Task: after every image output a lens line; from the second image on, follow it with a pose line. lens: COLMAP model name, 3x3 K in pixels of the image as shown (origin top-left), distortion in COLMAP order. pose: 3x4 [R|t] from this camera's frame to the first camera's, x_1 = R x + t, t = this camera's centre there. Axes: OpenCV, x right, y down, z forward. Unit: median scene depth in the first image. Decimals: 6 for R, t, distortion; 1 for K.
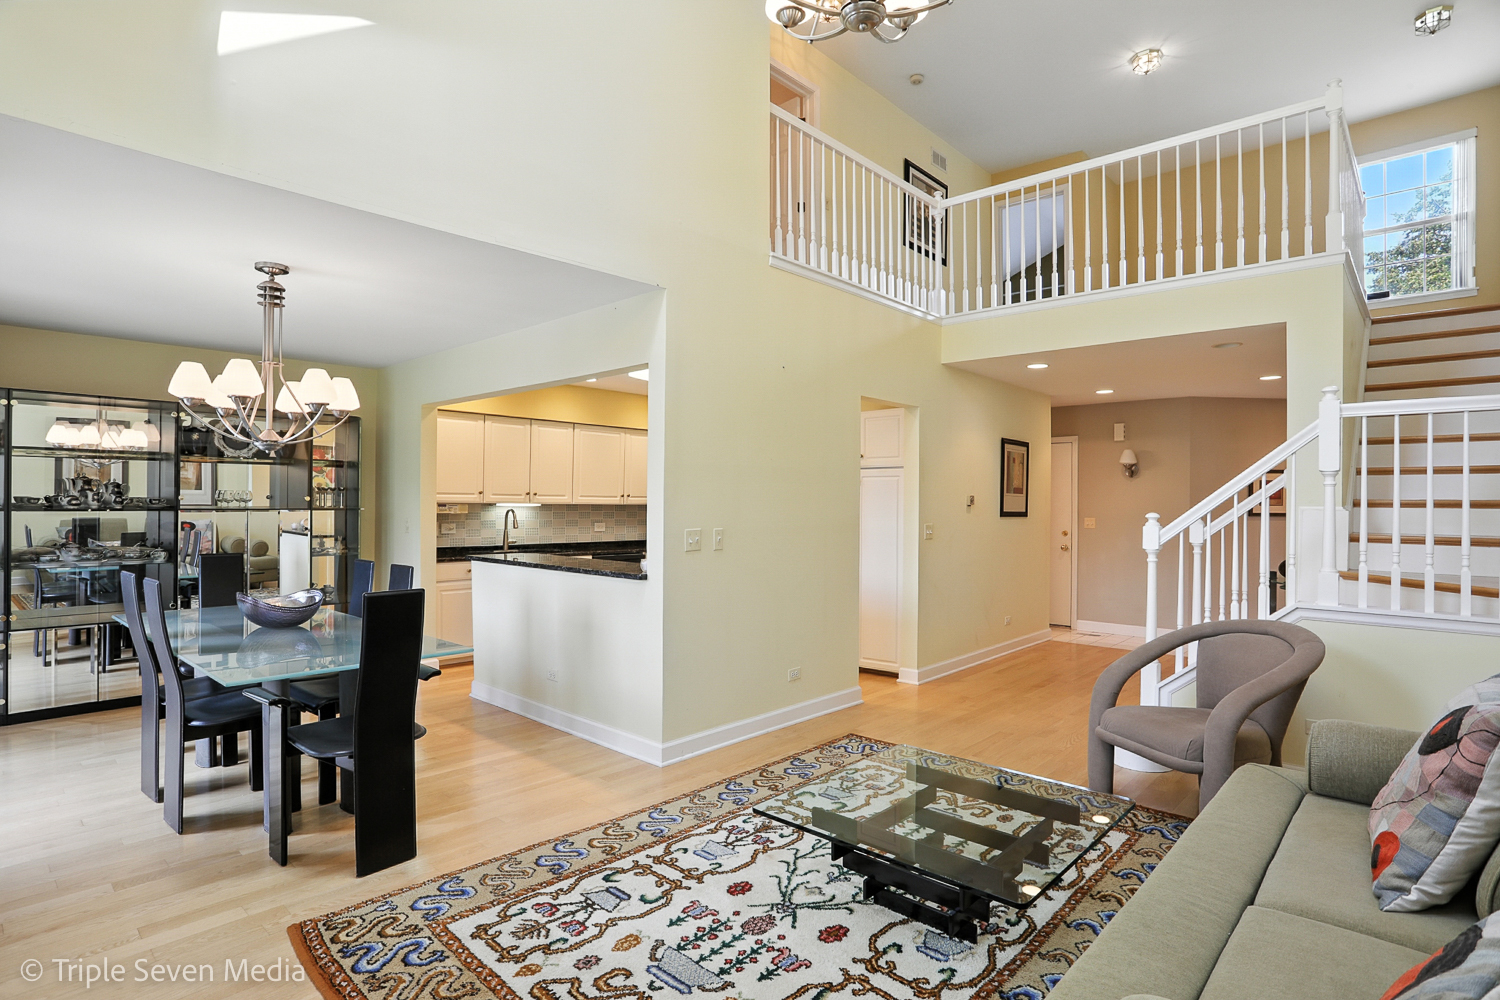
lens RADIAL K [[769.6, 0, 750.0], [0, 769.6, 500.0], [0, 0, 1]] dist [-0.059653, 0.000218]
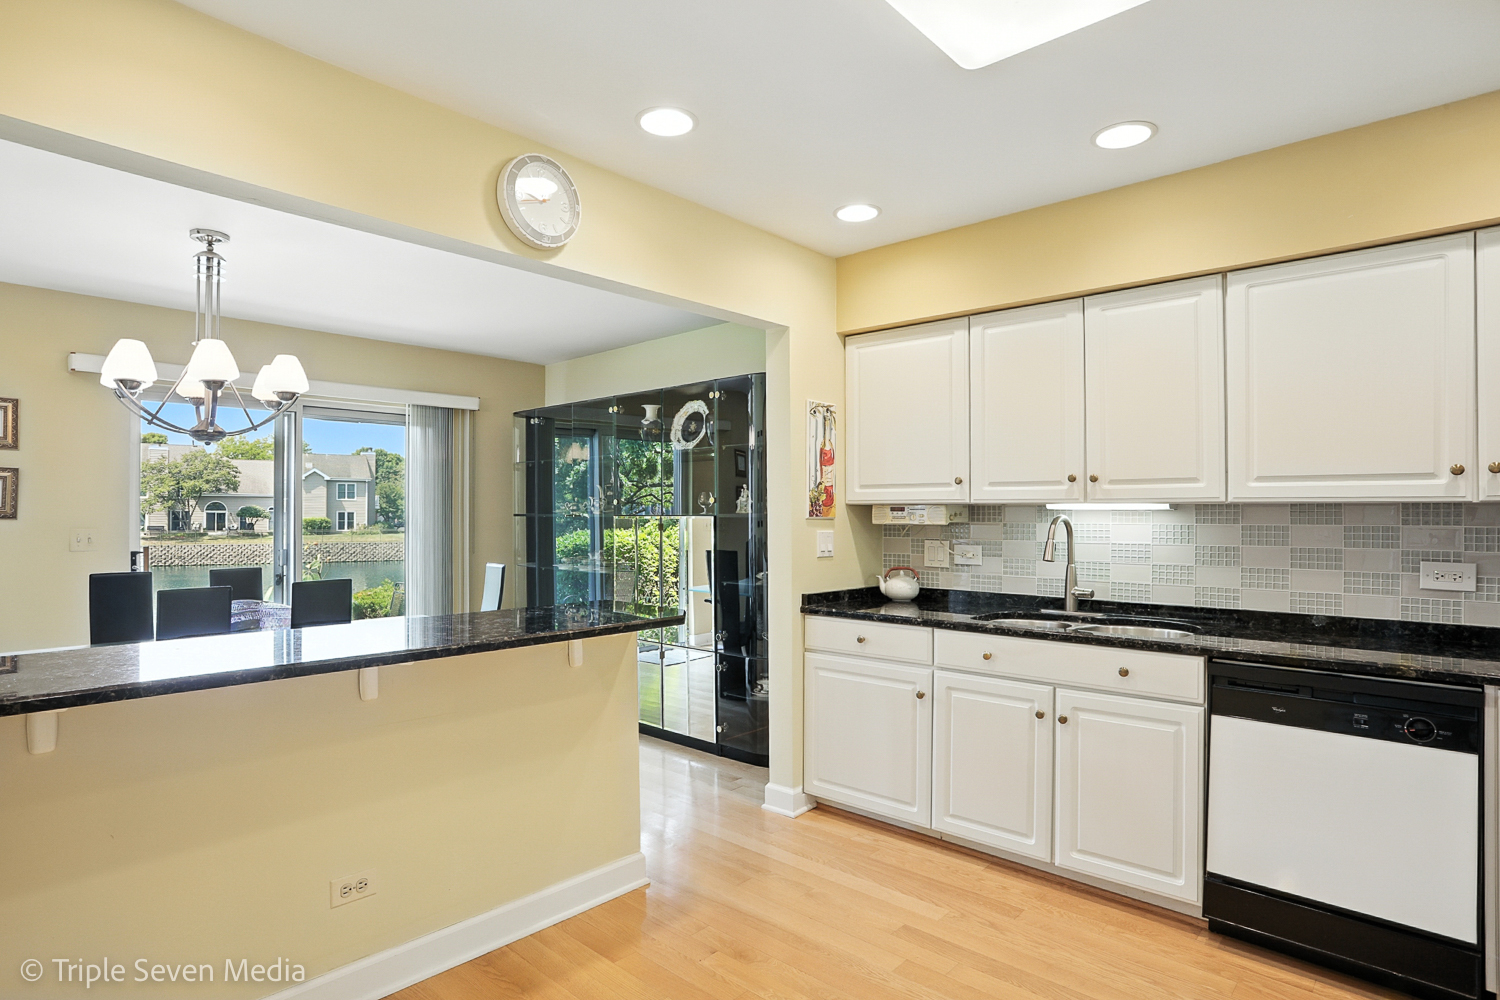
lens RADIAL K [[800.4, 0, 750.0], [0, 800.4, 500.0], [0, 0, 1]] dist [-0.040621, 0.000605]
pose [[-0.009640, -0.020767, -0.999738, 0.133588], [0.000970, 0.999784, -0.020778, 0.011931], [0.999953, -0.001170, -0.009618, 0.823211]]
